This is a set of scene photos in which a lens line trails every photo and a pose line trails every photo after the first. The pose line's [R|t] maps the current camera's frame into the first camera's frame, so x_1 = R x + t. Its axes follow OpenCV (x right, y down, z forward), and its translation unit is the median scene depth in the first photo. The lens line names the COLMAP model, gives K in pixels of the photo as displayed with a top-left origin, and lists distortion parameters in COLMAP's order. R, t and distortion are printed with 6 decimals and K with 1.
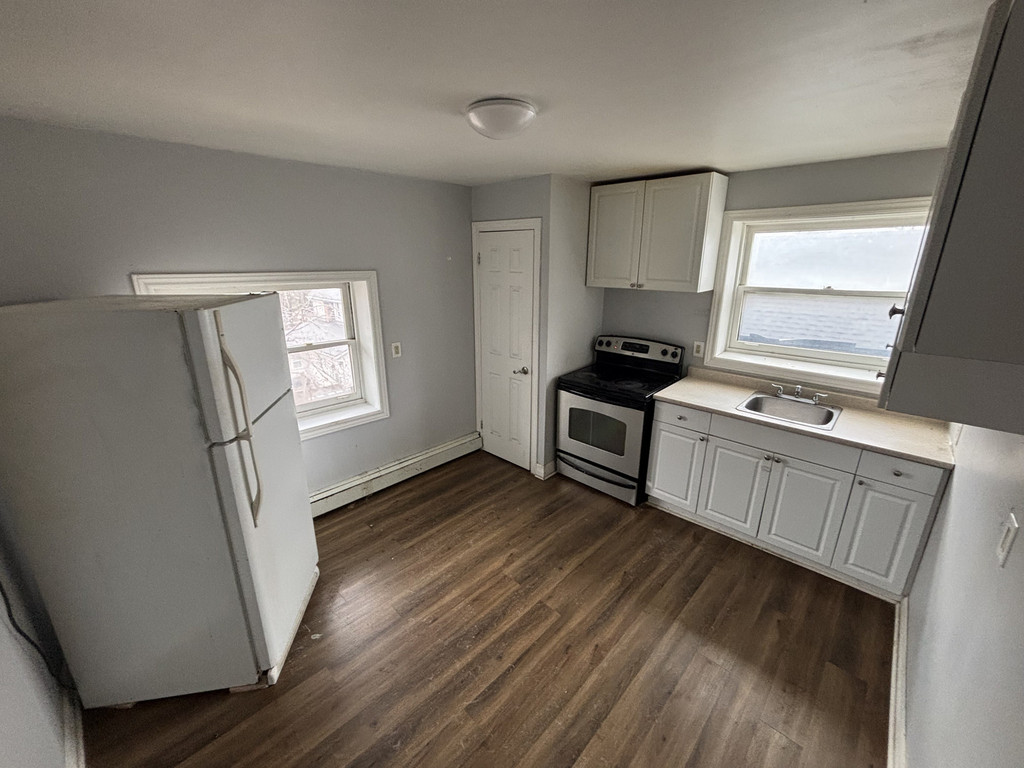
lens RADIAL K [[412.8, 0, 511.3], [0, 412.8, 384.3], [0, 0, 1]] dist [-0.001394, 0.001549]
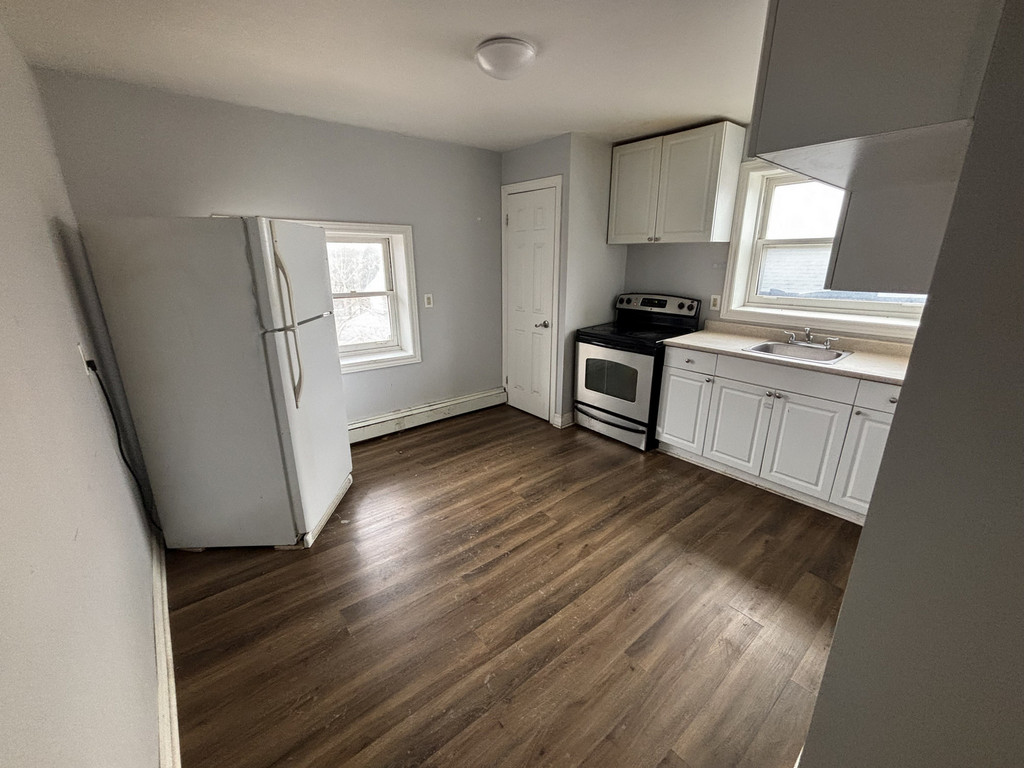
lens RADIAL K [[412.8, 0, 512.4], [0, 412.8, 383.1], [0, 0, 1]] dist [-0.001394, 0.001549]
pose [[0.993140, 0.032182, -0.112417, 0.095882], [-0.032255, 0.999479, 0.001168, 0.164135], [0.112396, 0.002466, 0.993660, -0.092171]]
